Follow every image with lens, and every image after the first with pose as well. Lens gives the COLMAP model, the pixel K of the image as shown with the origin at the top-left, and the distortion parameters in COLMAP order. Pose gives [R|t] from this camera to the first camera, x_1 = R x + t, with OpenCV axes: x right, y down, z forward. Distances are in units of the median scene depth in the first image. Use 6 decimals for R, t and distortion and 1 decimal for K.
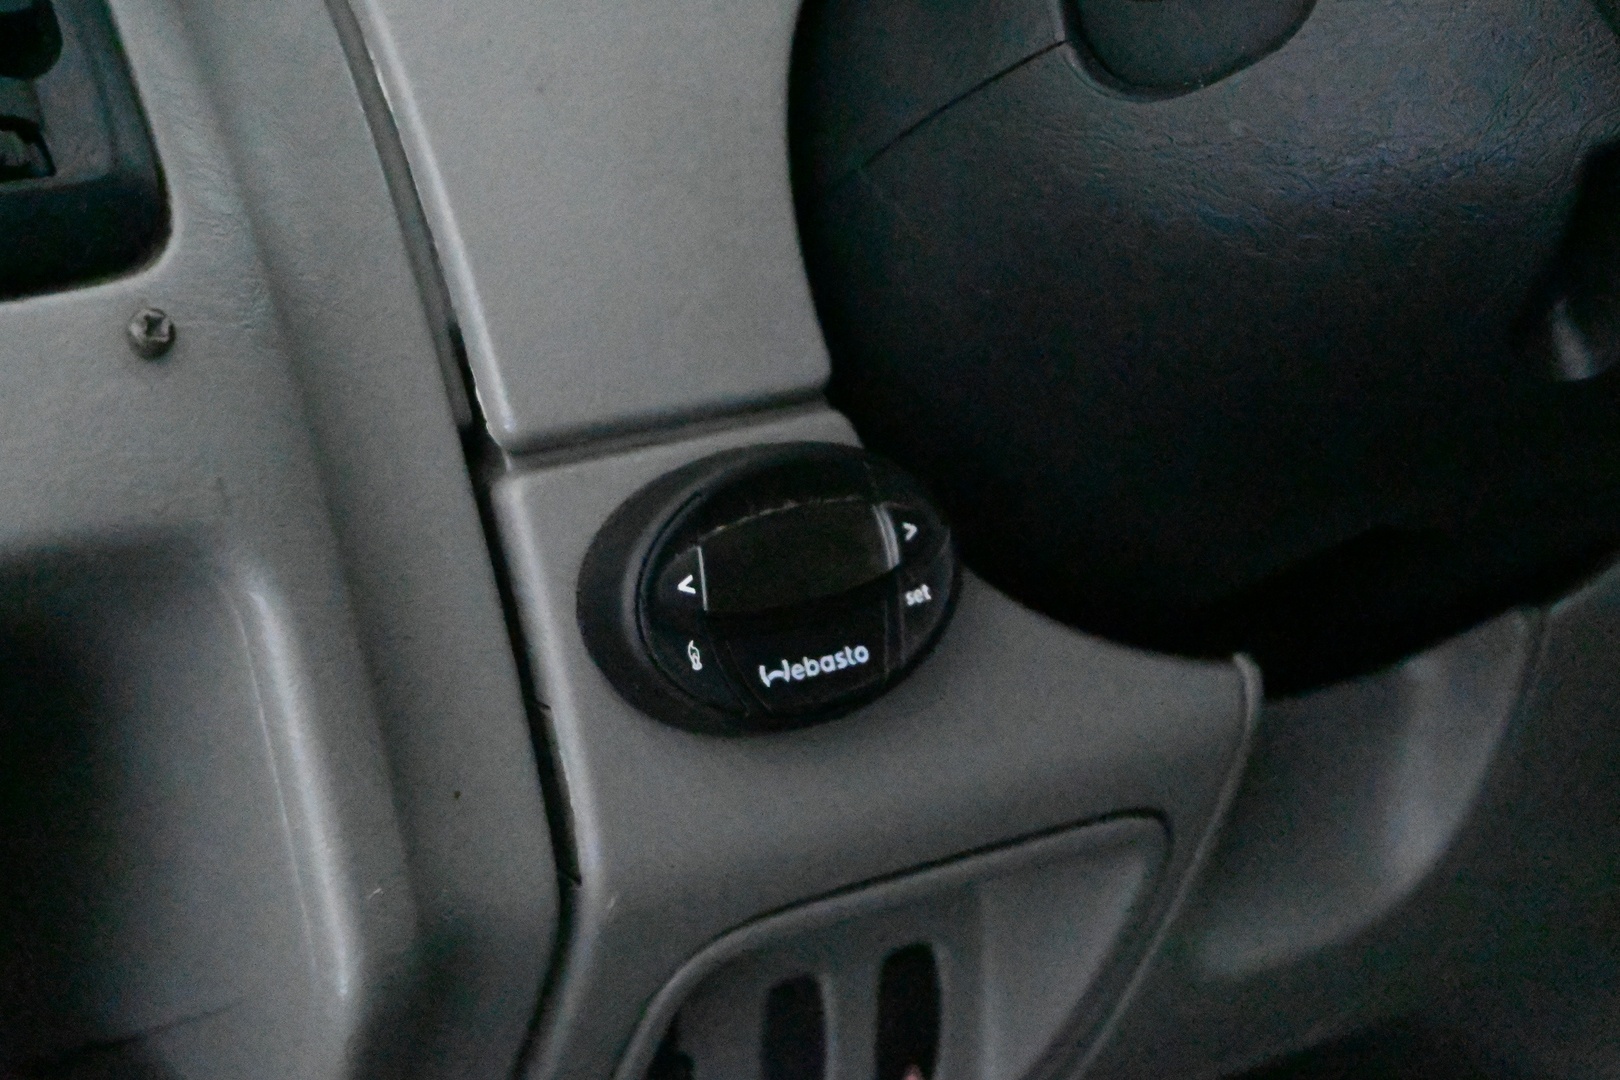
lens RADIAL K [[3485.4, 0, 809.6], [0, 3485.4, 540.9], [0, 0, 1]] dist [-0.267200, 0.000000]
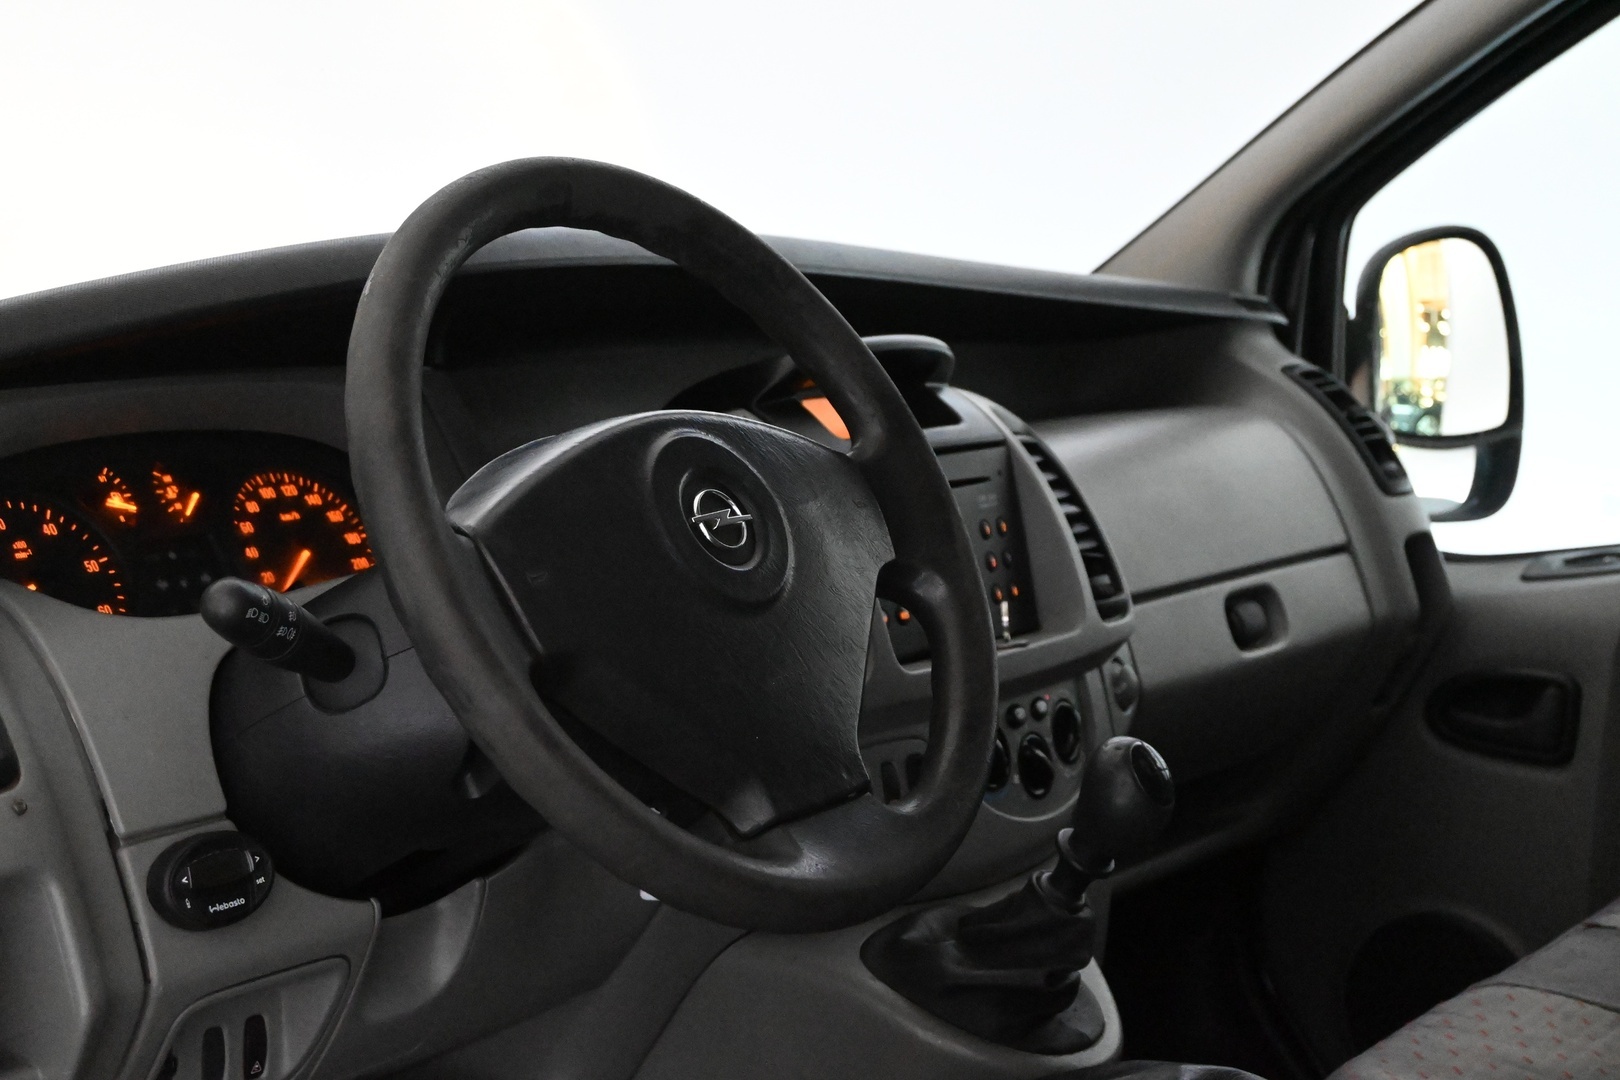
lens RADIAL K [[2571.0, 0, 805.9], [0, 2571.0, 531.5], [0, 0, 1]] dist [0.014546, 0.000000]
pose [[0.960576, -0.021124, 0.277214, -0.126959], [0.059591, 0.989579, -0.131082, 0.037232], [-0.271557, 0.142434, 0.951824, -1.295364]]
